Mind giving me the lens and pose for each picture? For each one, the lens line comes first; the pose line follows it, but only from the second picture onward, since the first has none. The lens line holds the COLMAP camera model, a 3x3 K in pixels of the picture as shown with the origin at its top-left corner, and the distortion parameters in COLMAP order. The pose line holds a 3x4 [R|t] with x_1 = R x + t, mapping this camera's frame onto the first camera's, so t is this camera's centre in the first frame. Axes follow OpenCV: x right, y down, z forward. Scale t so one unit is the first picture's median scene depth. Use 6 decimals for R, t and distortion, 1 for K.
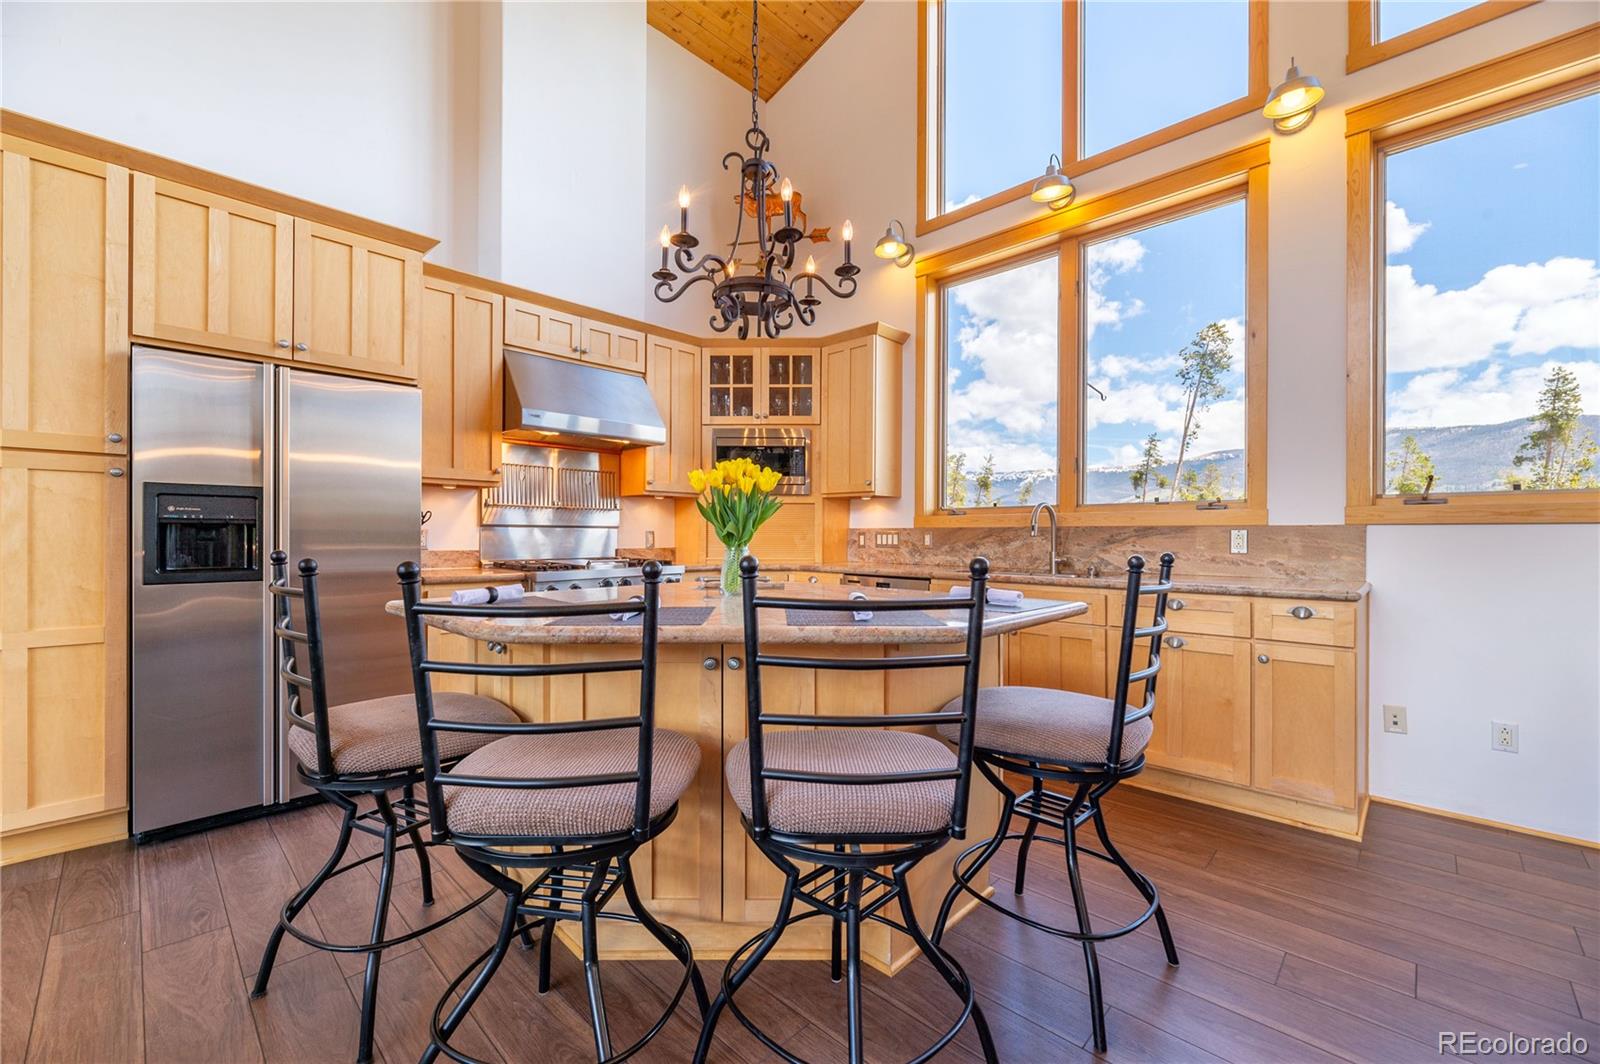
lens RADIAL K [[655.8, 0, 790.9], [0, 655.8, 532.2], [0, 0, 1]] dist [0.001267, 0.000133]
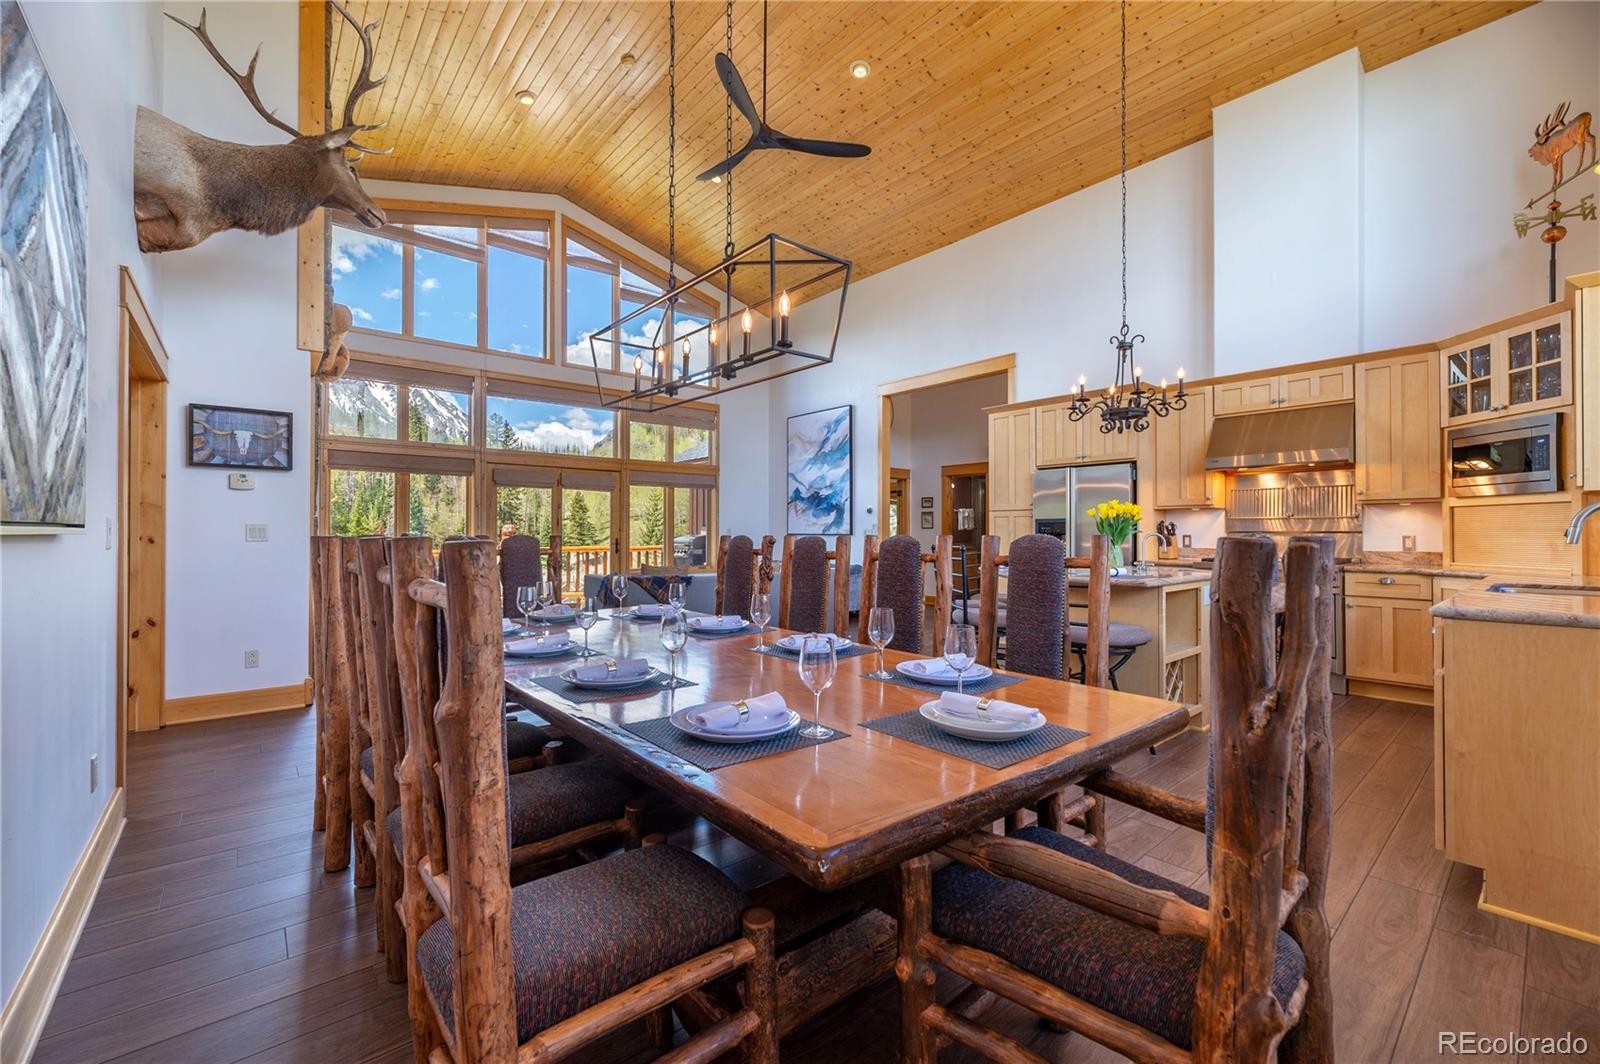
lens RADIAL K [[646.5, 0, 785.6], [0, 646.5, 525.6], [0, 0, 1]] dist [-0.000718, -0.000103]
pose [[-0.099282, -0.013457, -0.994968, 1.447949], [0.004970, 0.999889, -0.014019, -0.011880], [0.995047, -0.006337, -0.099204, 0.167694]]
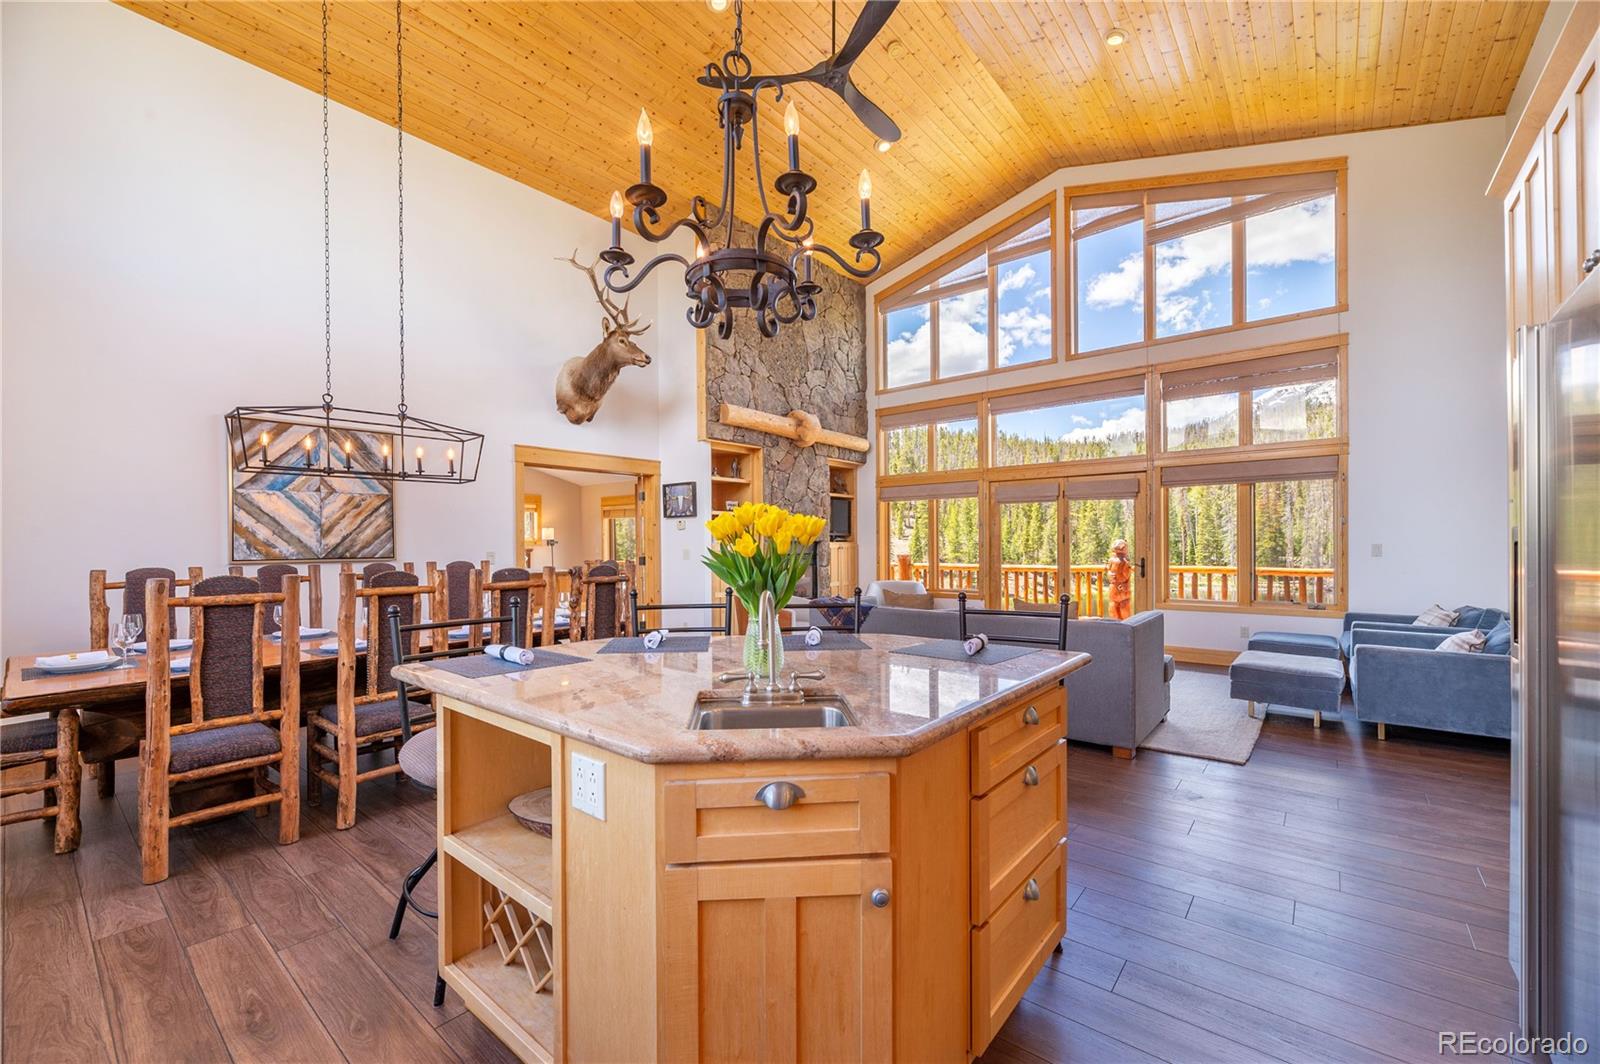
lens RADIAL K [[651.5, 0, 796.0], [0, 651.5, 543.7], [0, 0, 1]] dist [0.000217, 0.000079]
pose [[-0.996001, 0.004894, -0.089212, -0.041261], [0.005437, 0.999968, -0.005847, -0.044254], [0.089180, -0.006308, -0.995996, 1.350329]]
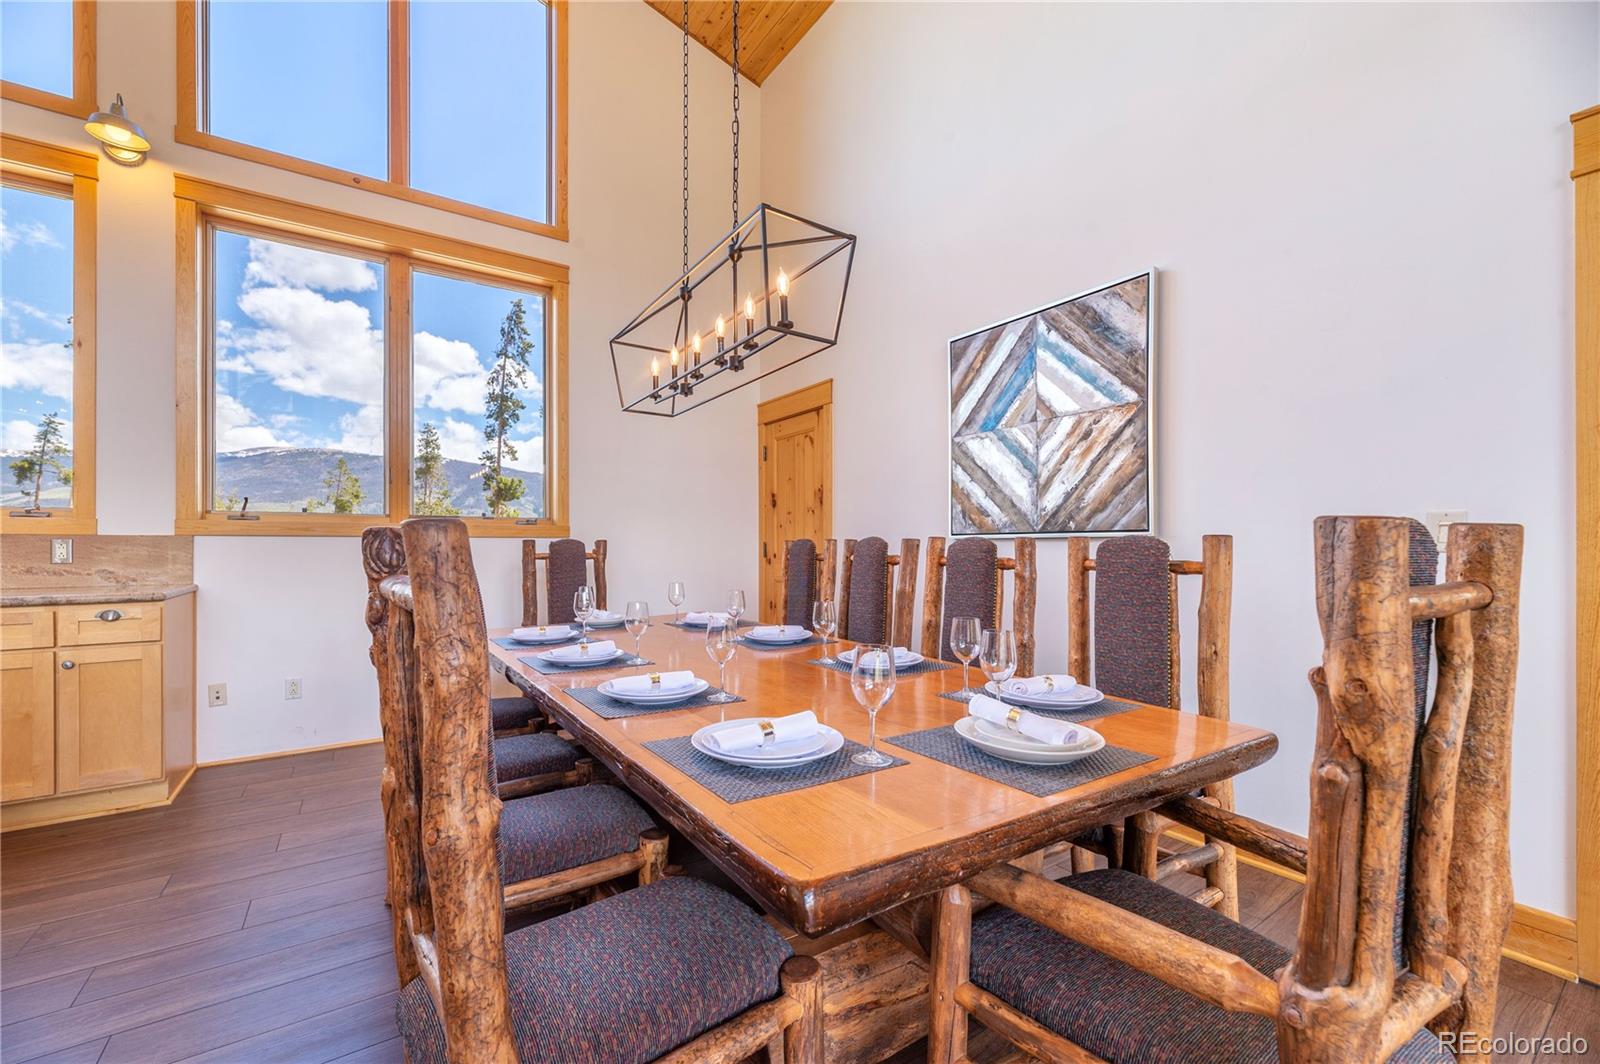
lens RADIAL K [[636.2, 0, 780.6], [0, 636.2, 544.9], [0, 0, 1]] dist [0.000439, -0.000086]
pose [[0.207020, -0.001854, 0.978335, -0.020873], [-0.004895, 0.999984, 0.002931, -0.002924], [-0.978325, -0.005396, 0.207007, -0.256913]]
